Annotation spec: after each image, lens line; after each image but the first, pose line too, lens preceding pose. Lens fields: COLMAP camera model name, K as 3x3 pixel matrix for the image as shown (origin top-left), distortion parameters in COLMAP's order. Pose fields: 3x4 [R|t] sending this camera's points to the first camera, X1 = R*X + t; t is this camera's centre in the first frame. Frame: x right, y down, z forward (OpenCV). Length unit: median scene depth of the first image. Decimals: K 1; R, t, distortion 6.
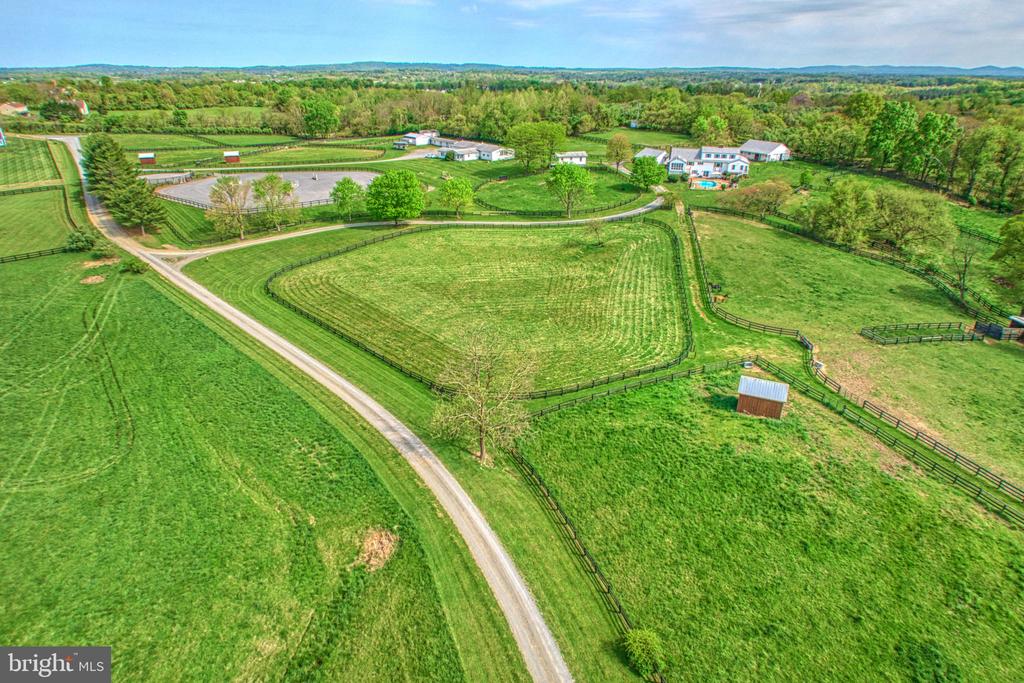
lens RADIAL K [[601.7, 0, 512.0], [0, 601.7, 341.5], [0, 0, 1]] dist [-0.028177, -0.000155]
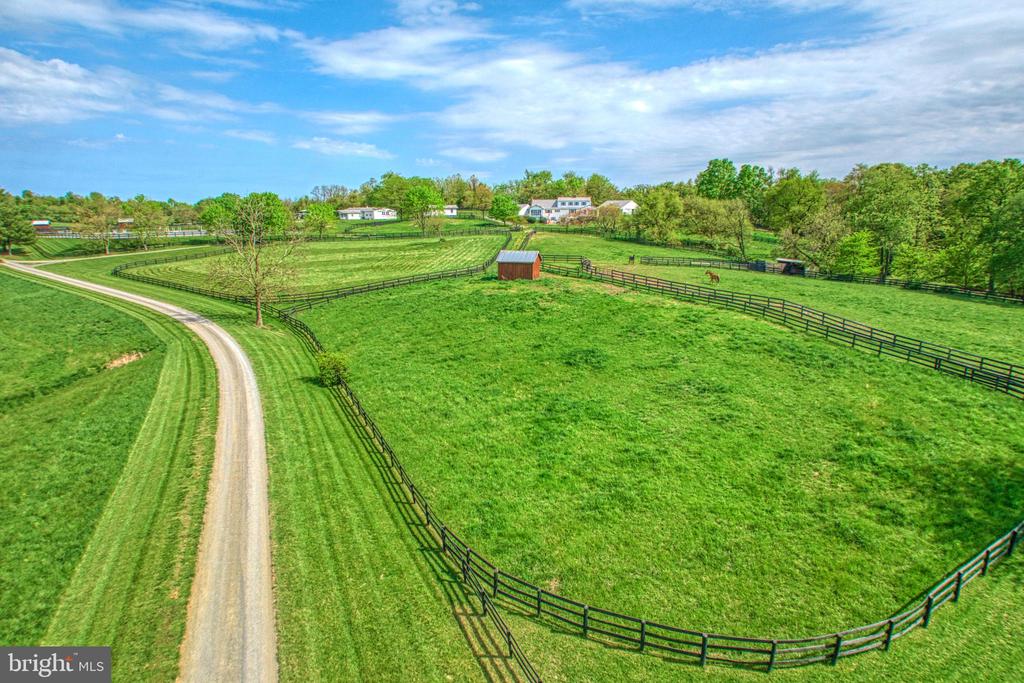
lens RADIAL K [[596.4, 0, 512.0], [0, 596.4, 341.5], [0, 0, 1]] dist [-0.044346, 0.001992]
pose [[0.993960, -0.026891, 0.106400, 0.106231], [0.049393, 0.975385, -0.214905, 0.177224], [-0.098002, 0.218862, 0.970822, -0.019660]]
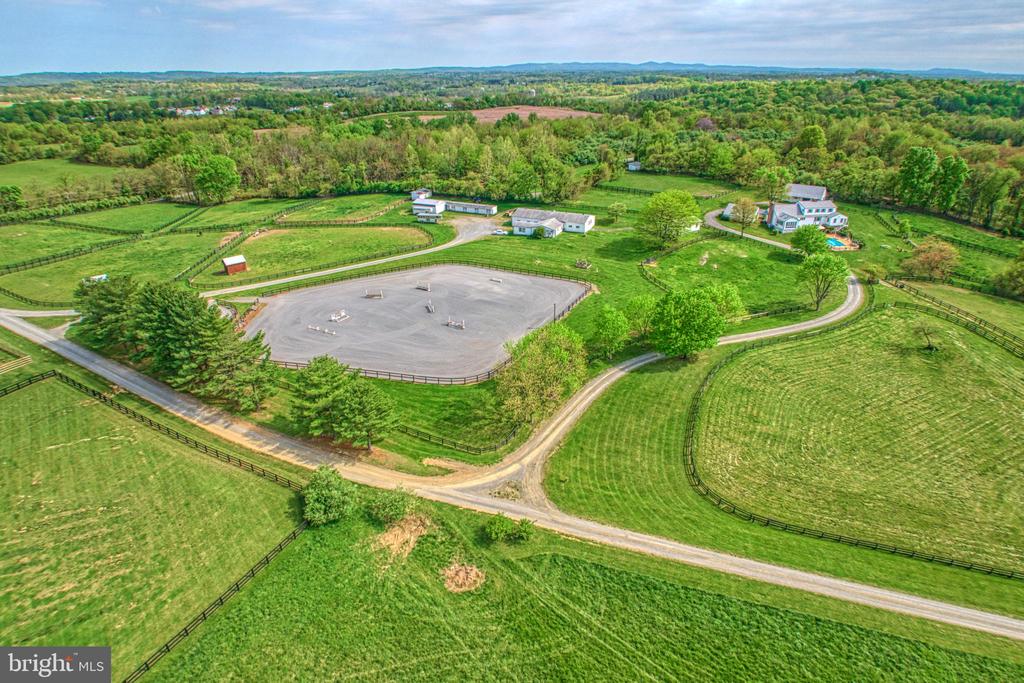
lens RADIAL K [[596.4, 0, 512.0], [0, 596.4, 341.5], [0, 0, 1]] dist [-0.044346, 0.001992]
pose [[0.906332, -0.184642, 0.380092, -0.546624], [0.183118, 0.982256, 0.040517, -0.225935], [-0.380828, 0.032880, 0.924061, 0.278890]]
